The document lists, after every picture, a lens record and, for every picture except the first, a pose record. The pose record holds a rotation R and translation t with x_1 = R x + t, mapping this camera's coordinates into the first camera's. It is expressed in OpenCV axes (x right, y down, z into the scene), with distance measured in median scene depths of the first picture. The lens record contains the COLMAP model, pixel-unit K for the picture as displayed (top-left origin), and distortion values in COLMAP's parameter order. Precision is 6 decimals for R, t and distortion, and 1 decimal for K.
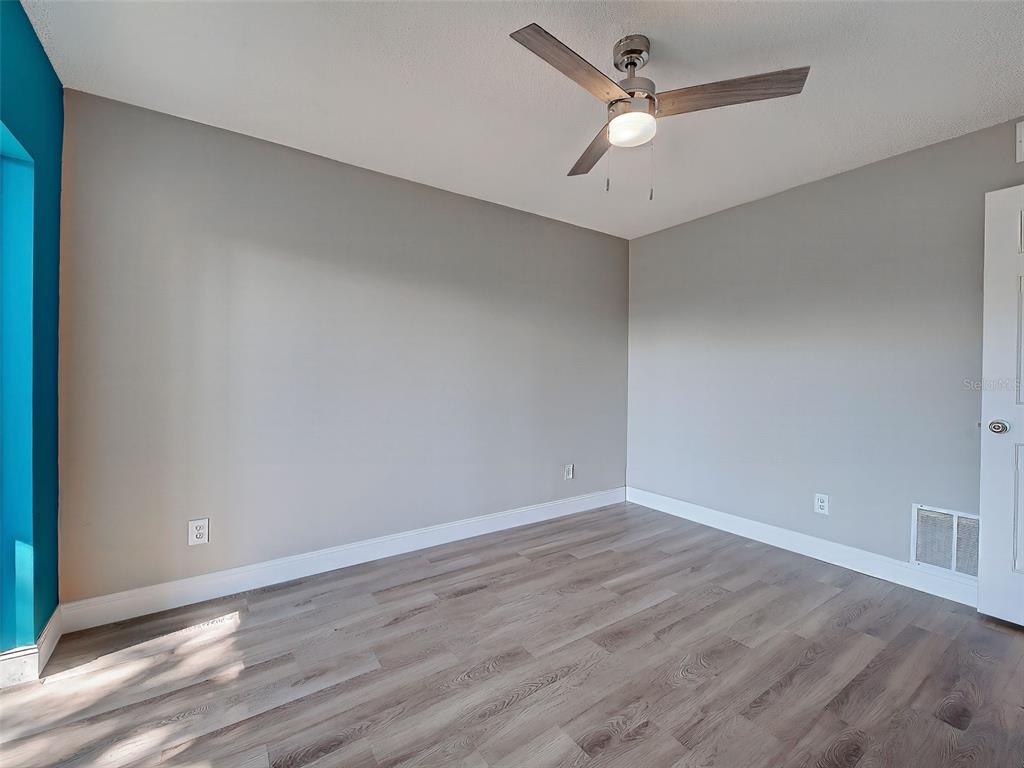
lens RADIAL K [[426.6, 0, 520.4], [0, 426.6, 379.7], [0, 0, 1]] dist [-0.000701, -0.000322]
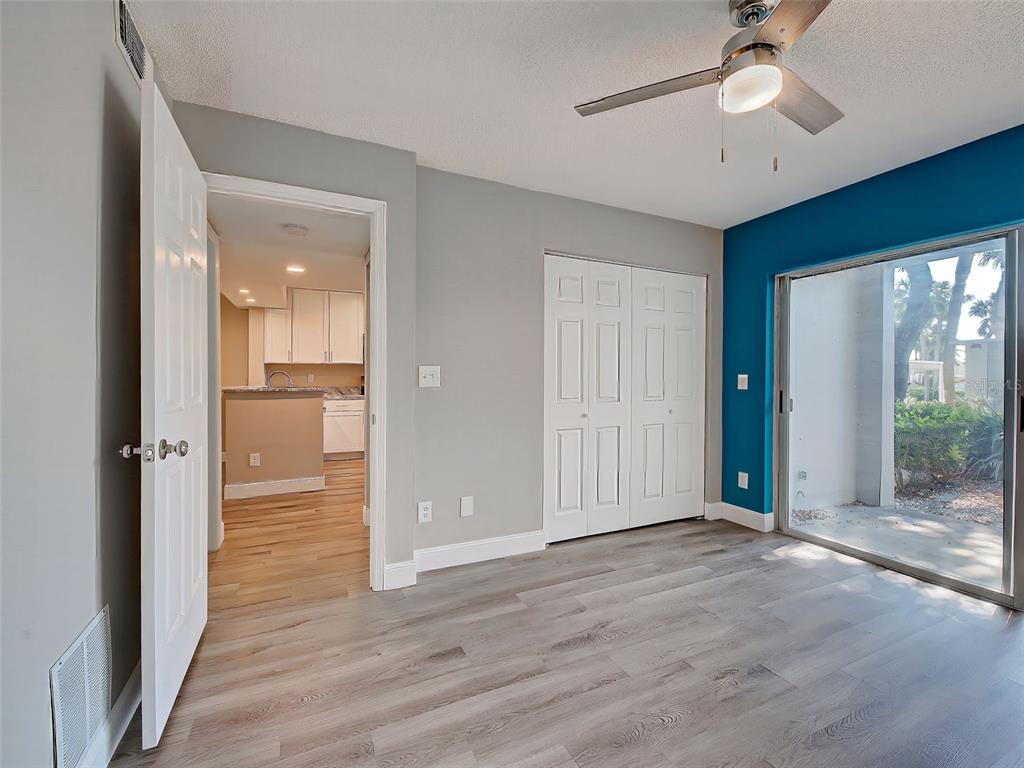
lens RADIAL K [[441.5, 0, 513.0], [0, 441.5, 384.1], [0, 0, 1]] dist [0.001548, 0.000046]
pose [[-0.986962, -0.015771, 0.160179, 0.511151], [-0.011522, 0.999558, 0.027419, -0.018480], [-0.160541, 0.025216, -0.986707, 1.739846]]
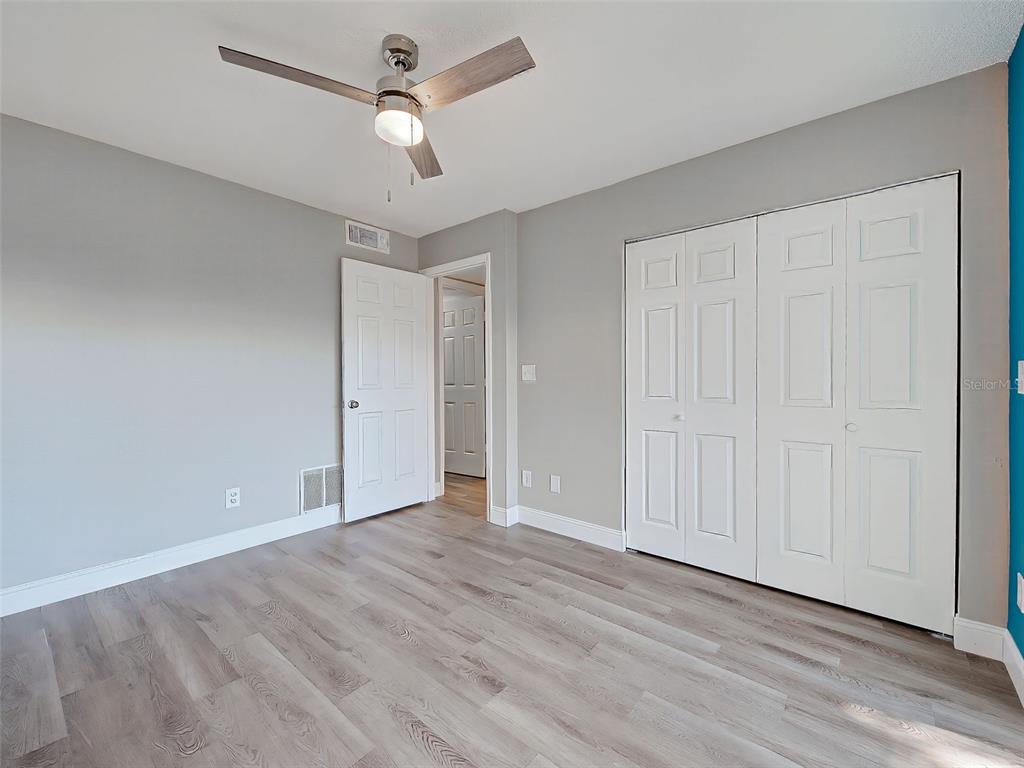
lens RADIAL K [[441.5, 0, 513.0], [0, 441.5, 384.1], [0, 0, 1]] dist [0.001548, 0.000046]
pose [[-0.253835, -0.028612, 0.966824, -0.733462], [0.011585, 0.999401, 0.032618, -0.016997], [-0.967178, 0.019480, -0.253351, 0.903670]]
